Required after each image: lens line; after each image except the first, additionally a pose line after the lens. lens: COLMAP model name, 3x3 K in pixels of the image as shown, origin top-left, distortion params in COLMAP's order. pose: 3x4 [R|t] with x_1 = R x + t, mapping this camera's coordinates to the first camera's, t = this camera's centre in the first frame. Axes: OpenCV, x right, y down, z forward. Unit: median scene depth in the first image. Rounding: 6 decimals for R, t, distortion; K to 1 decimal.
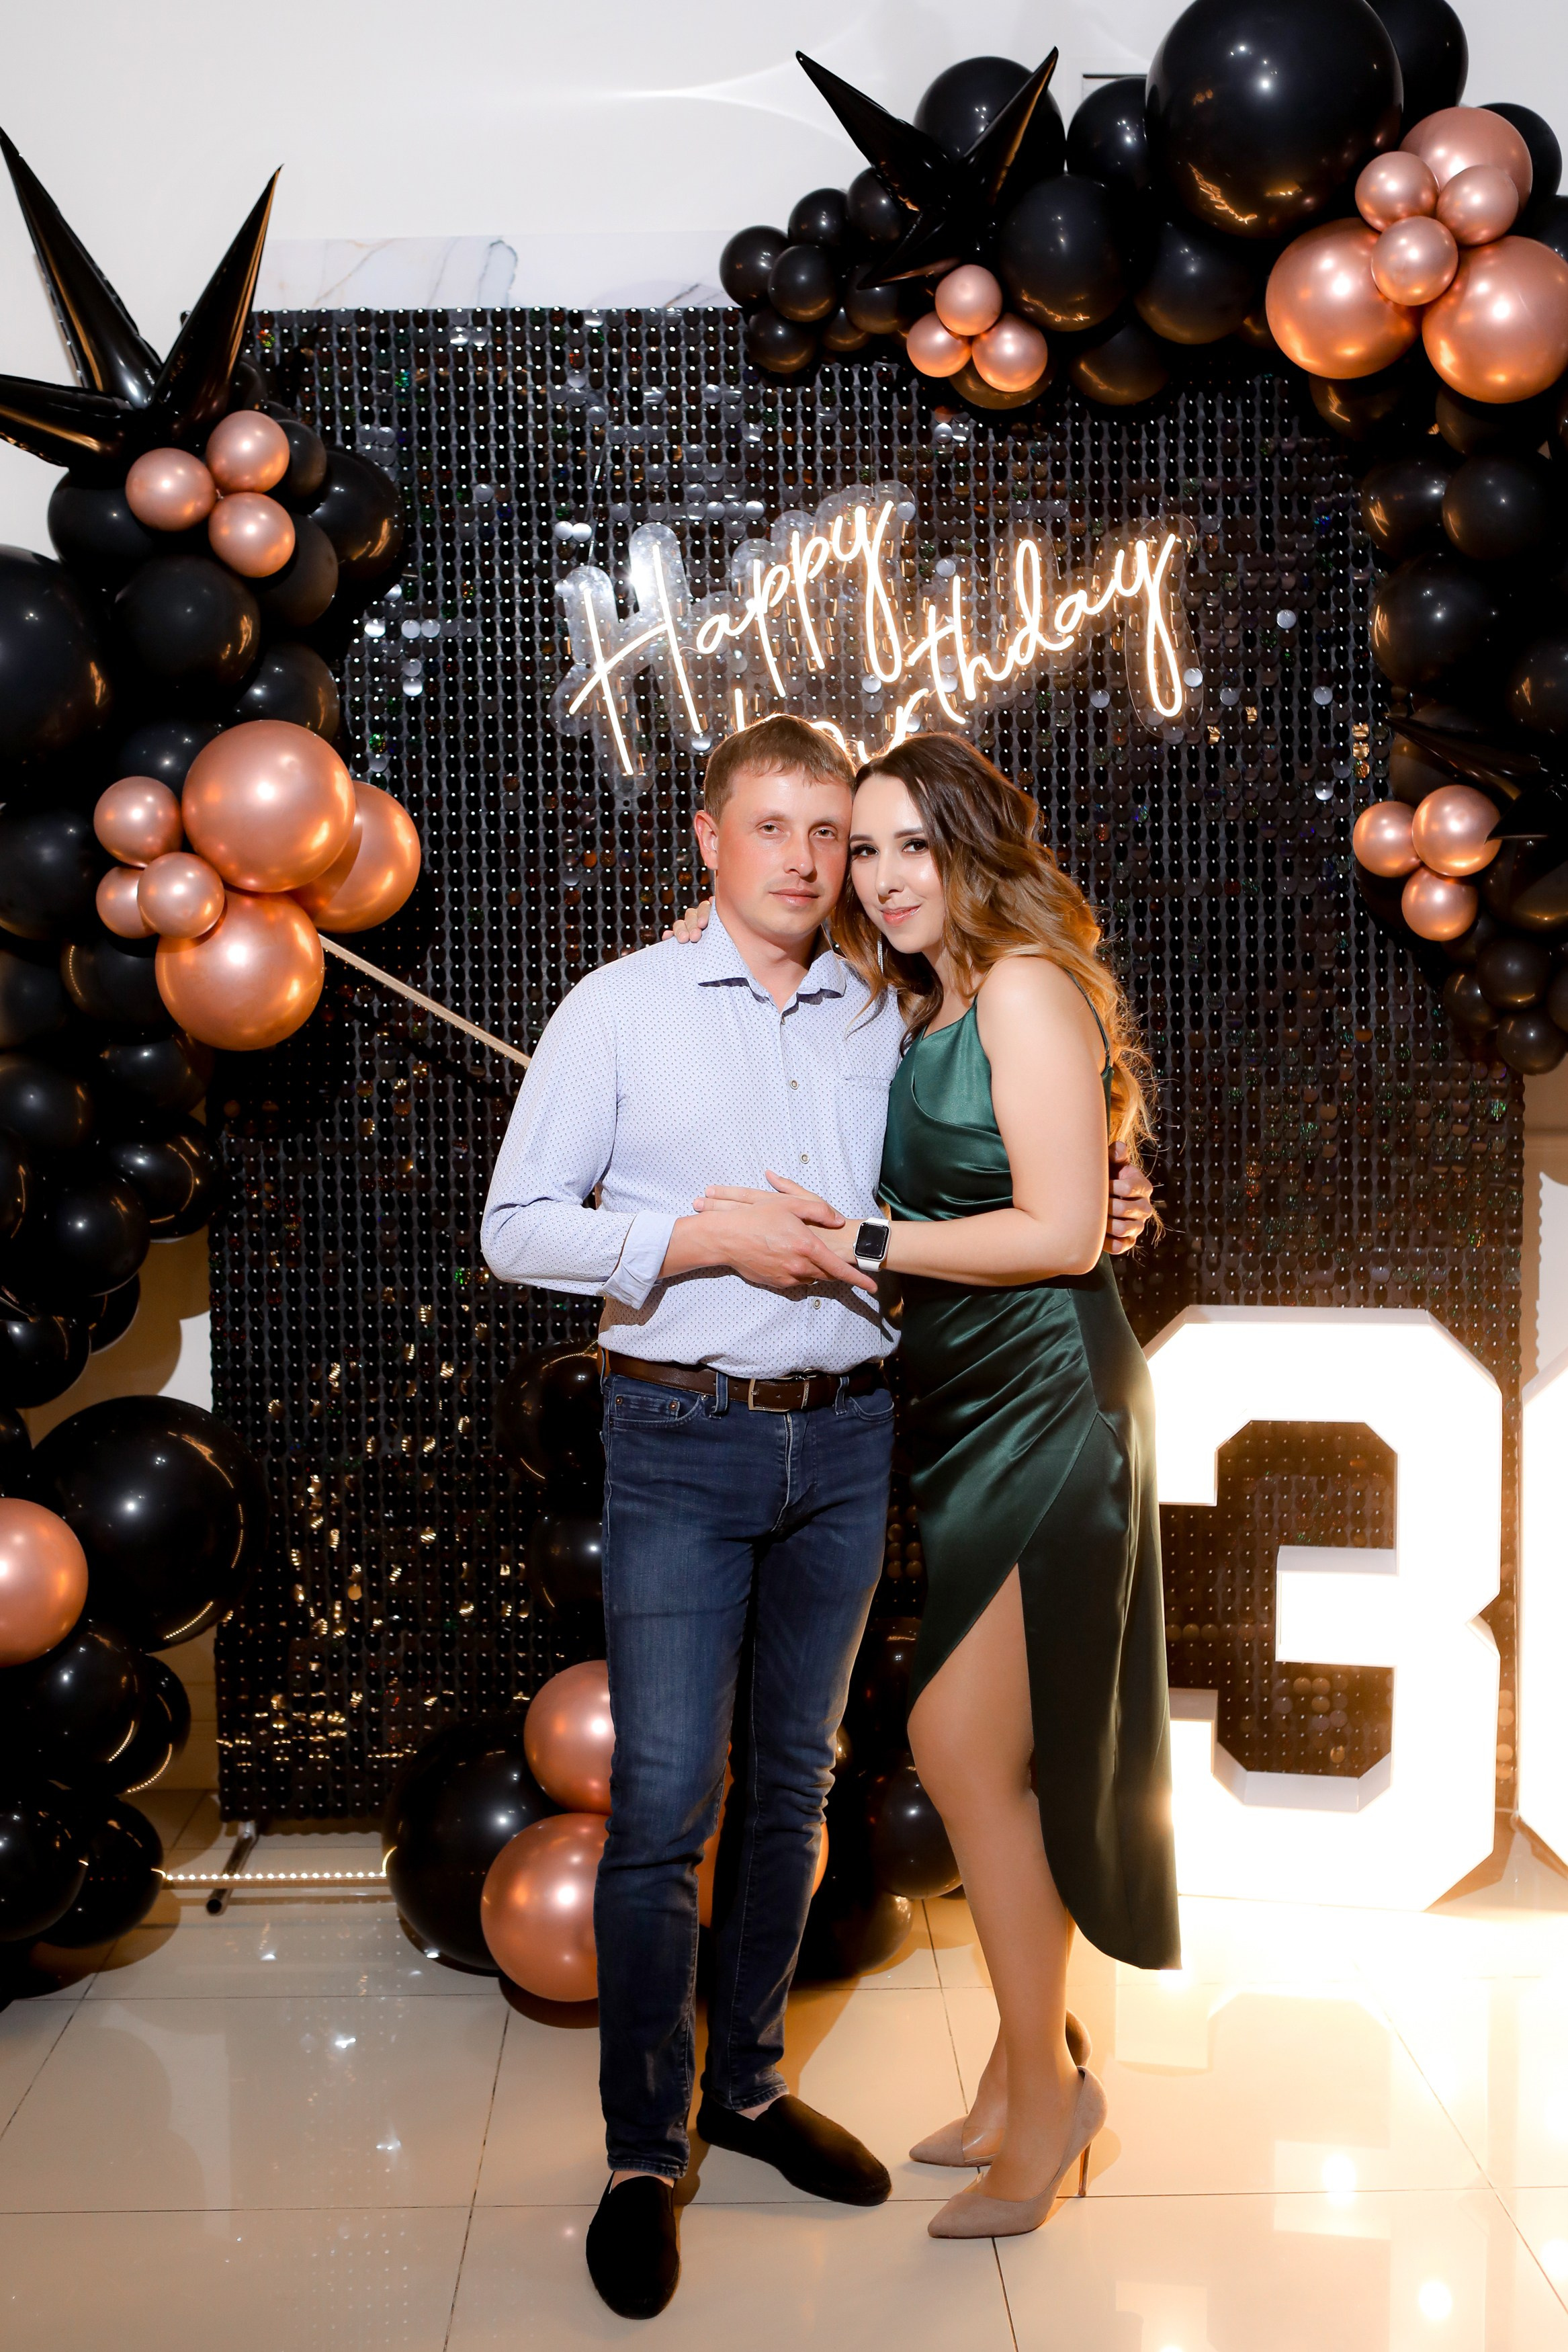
lens RADIAL K [[2651.1, 0, 788.0], [0, 2651.1, 1085.1], [0, 0, 1]] dist [-0.038502, 0.028463]
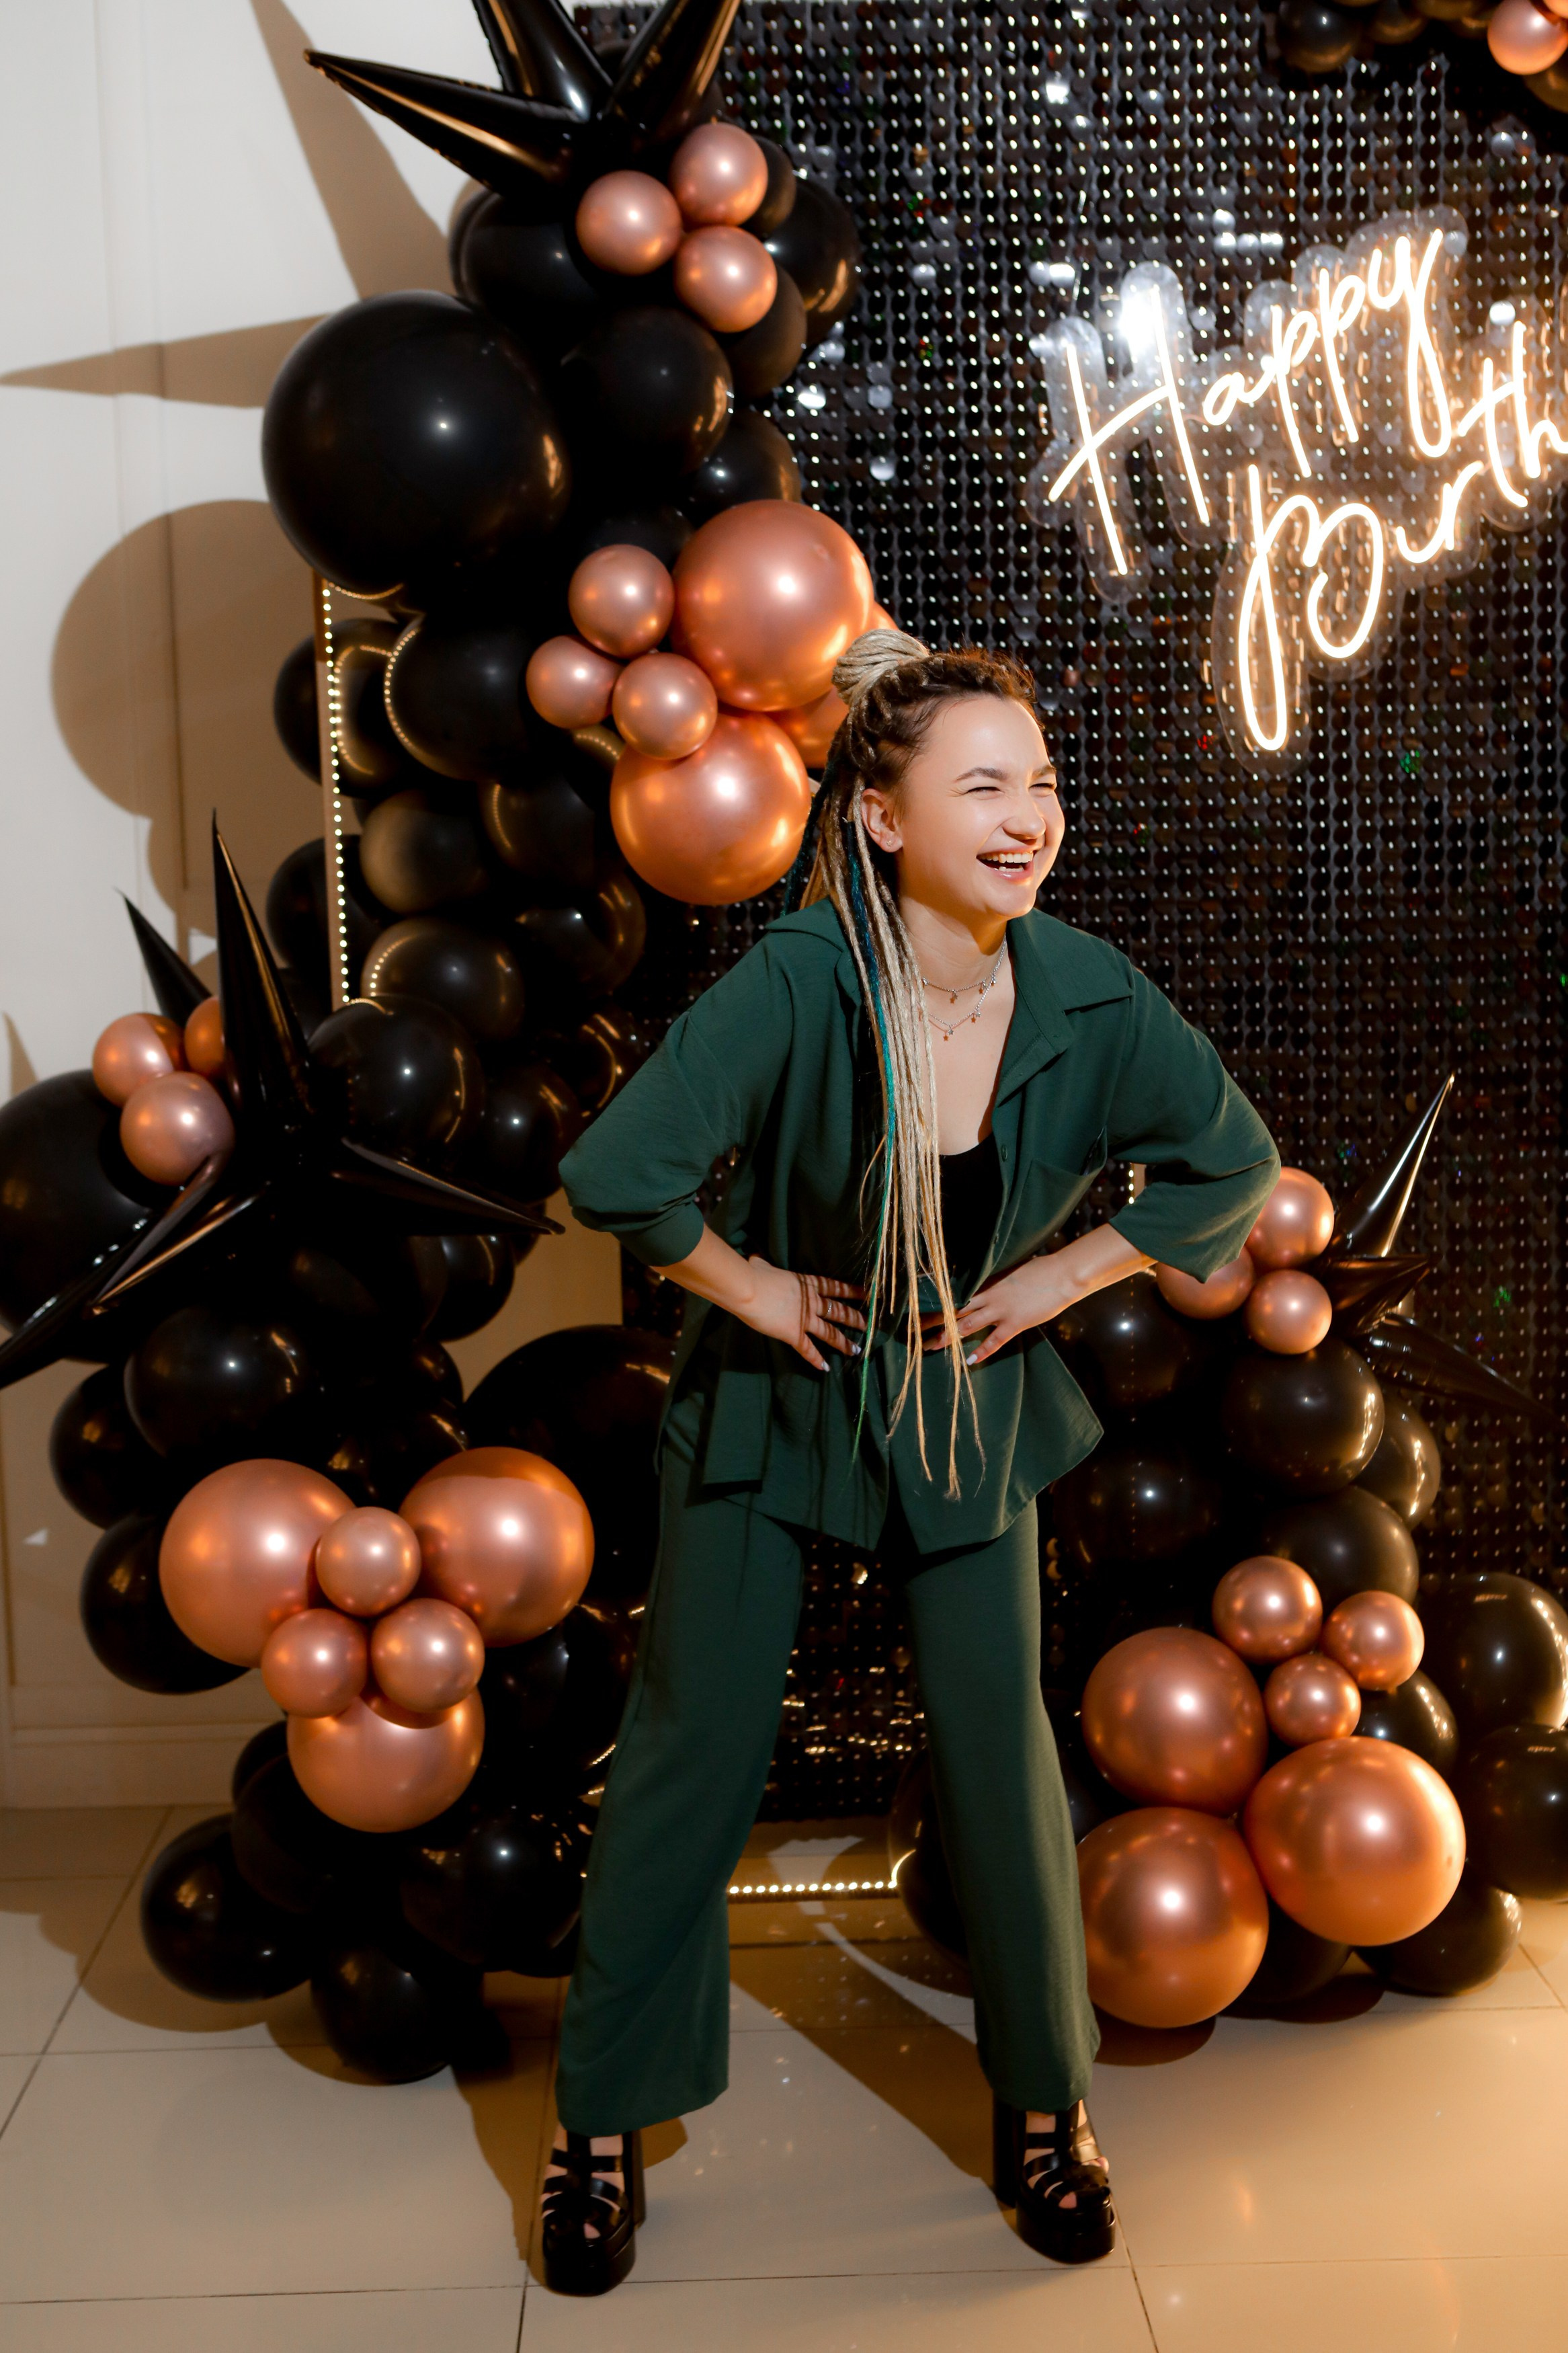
lens RADIAL K [[3119.4, 0, 781.9], [0, 3119.4, 1171.0], [0, 0, 1]] dist [0.001518, 0.064067]
pose [[0.999887, -0.014062, 0.005327, -0.174212], [0.013706, 0.997992, 0.061842, 0.007736], [-0.006186, -0.061762, 0.998072, 0.014345]]
